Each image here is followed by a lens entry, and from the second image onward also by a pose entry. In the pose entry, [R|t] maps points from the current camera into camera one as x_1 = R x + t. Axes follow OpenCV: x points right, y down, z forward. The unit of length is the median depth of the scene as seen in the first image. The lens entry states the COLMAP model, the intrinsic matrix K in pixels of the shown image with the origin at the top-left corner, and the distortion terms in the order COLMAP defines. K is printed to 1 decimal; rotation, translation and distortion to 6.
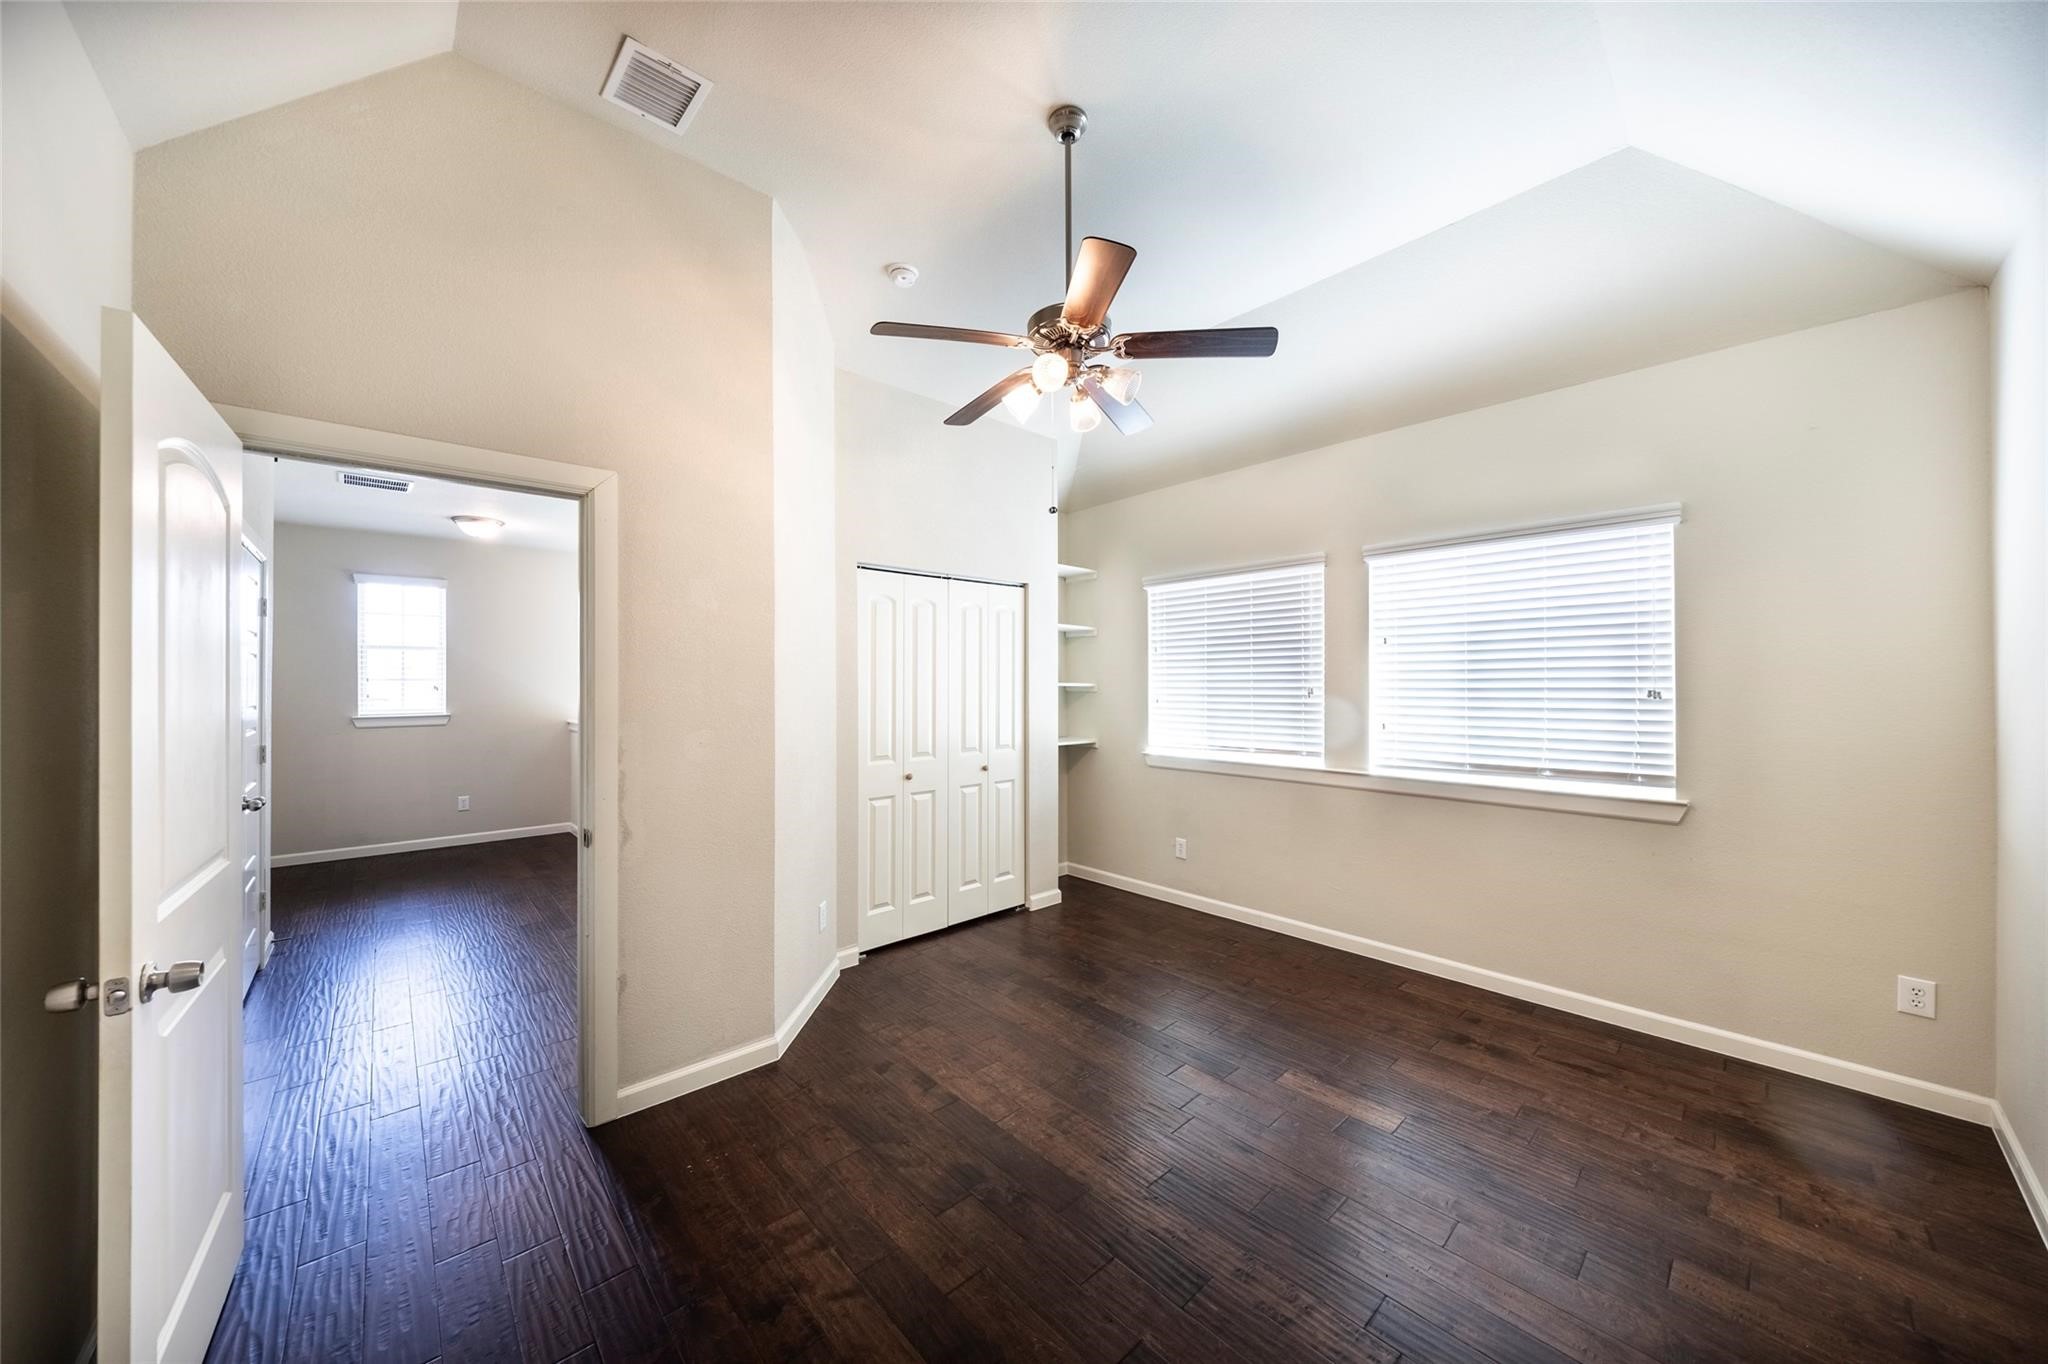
lens RADIAL K [[697.6, 0, 1024.0], [0, 697.6, 682.0], [0, 0, 1]] dist [-0.001368, -0.000198]
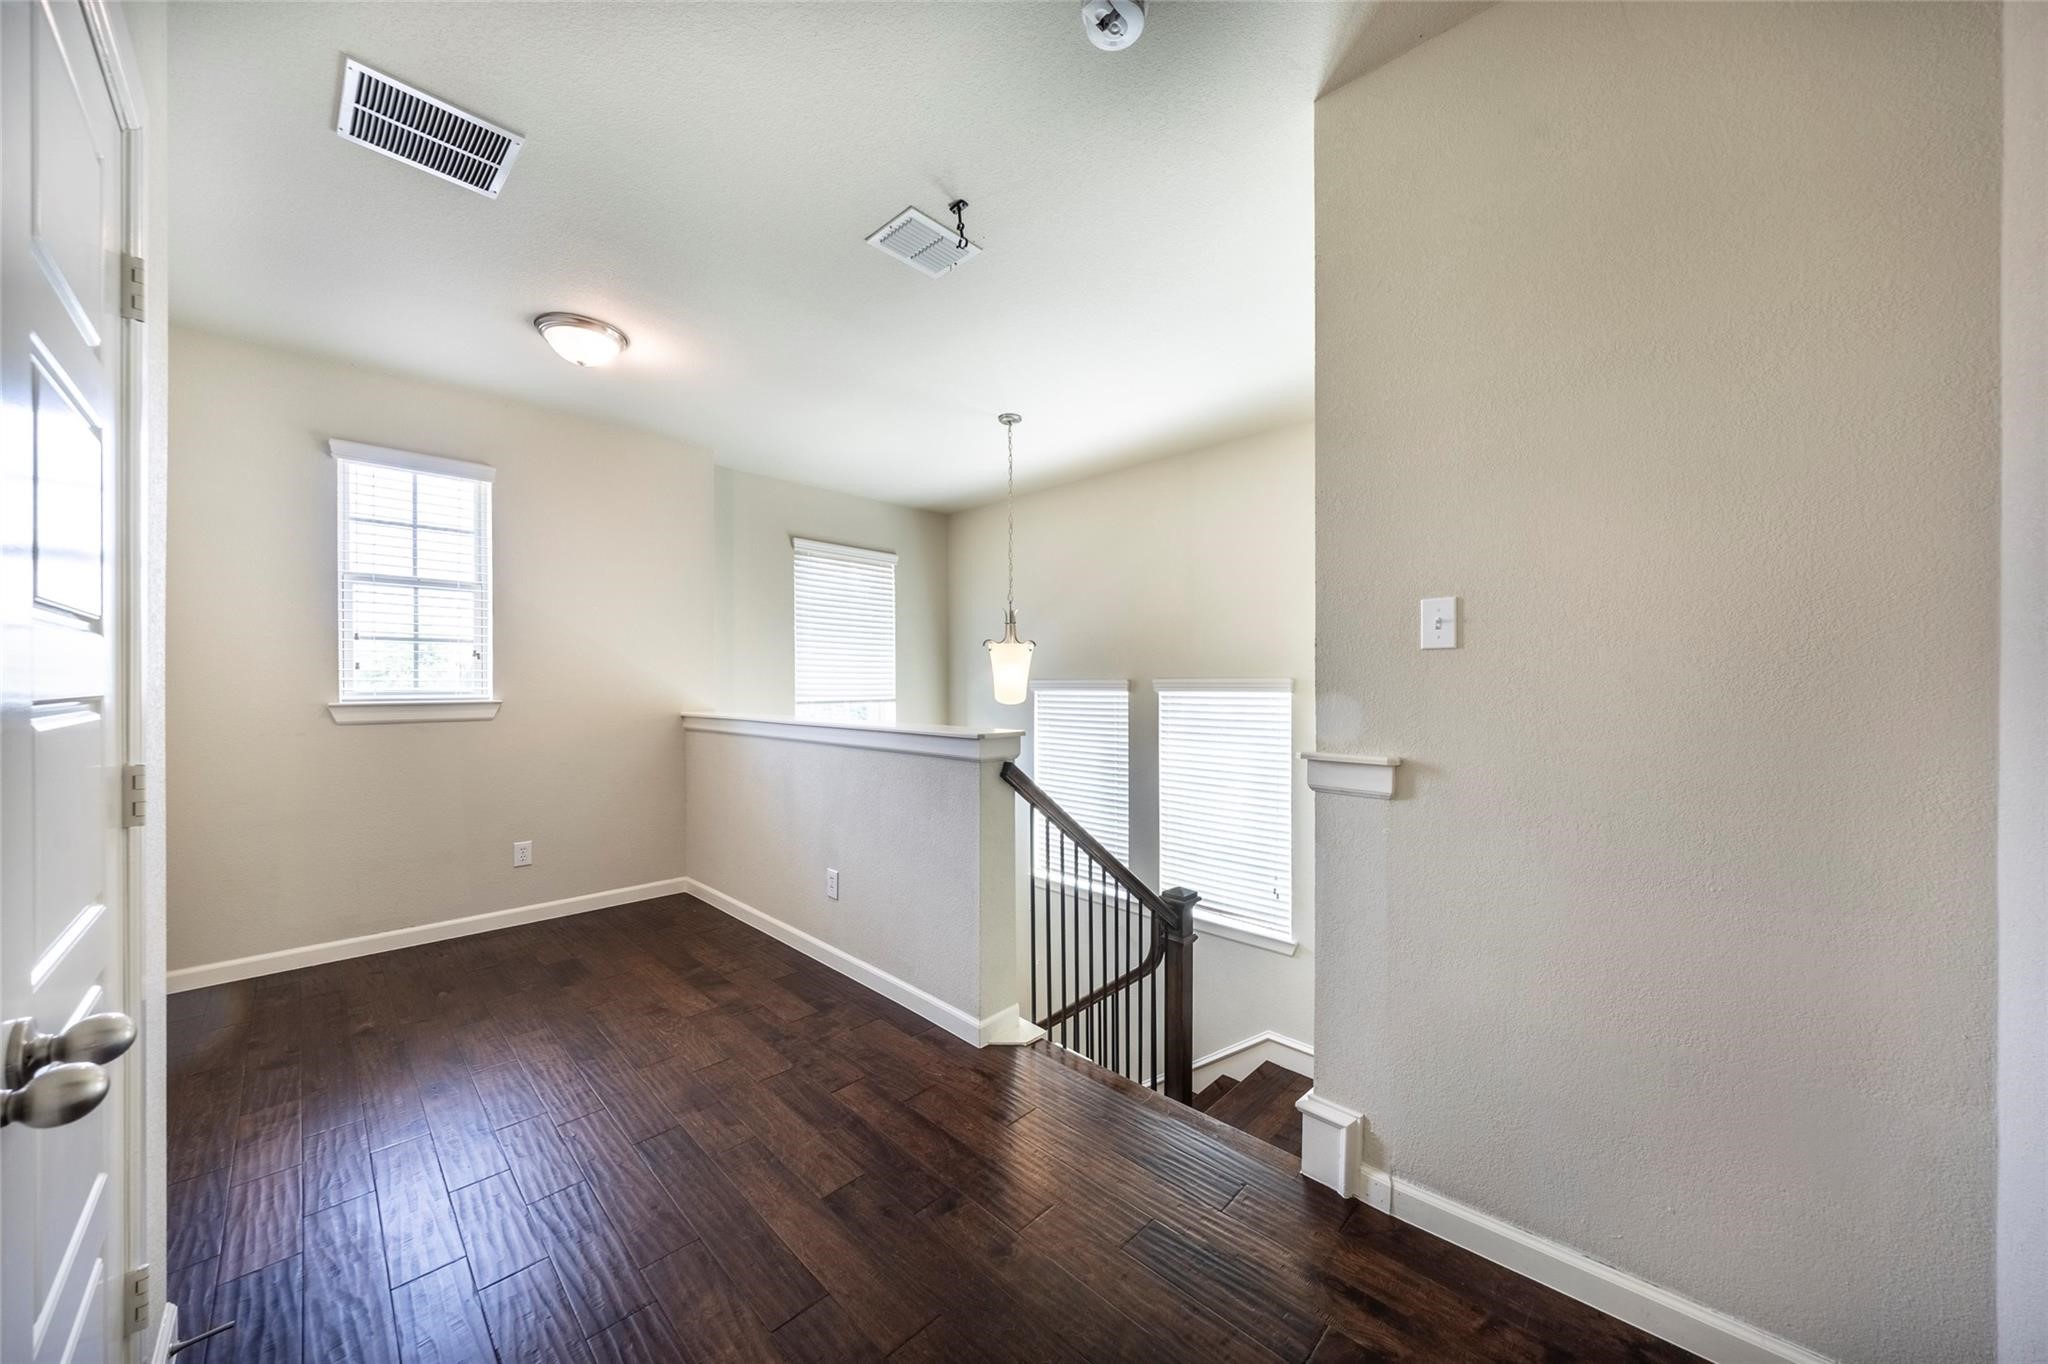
lens RADIAL K [[697.6, 0, 1024.0], [0, 697.6, 682.0], [0, 0, 1]] dist [-0.001368, -0.000198]
pose [[0.997910, -0.007015, 0.064240, -0.460145], [0.007048, 0.999975, -0.000281, 0.036817], [-0.064236, 0.000733, 0.997934, 0.426302]]
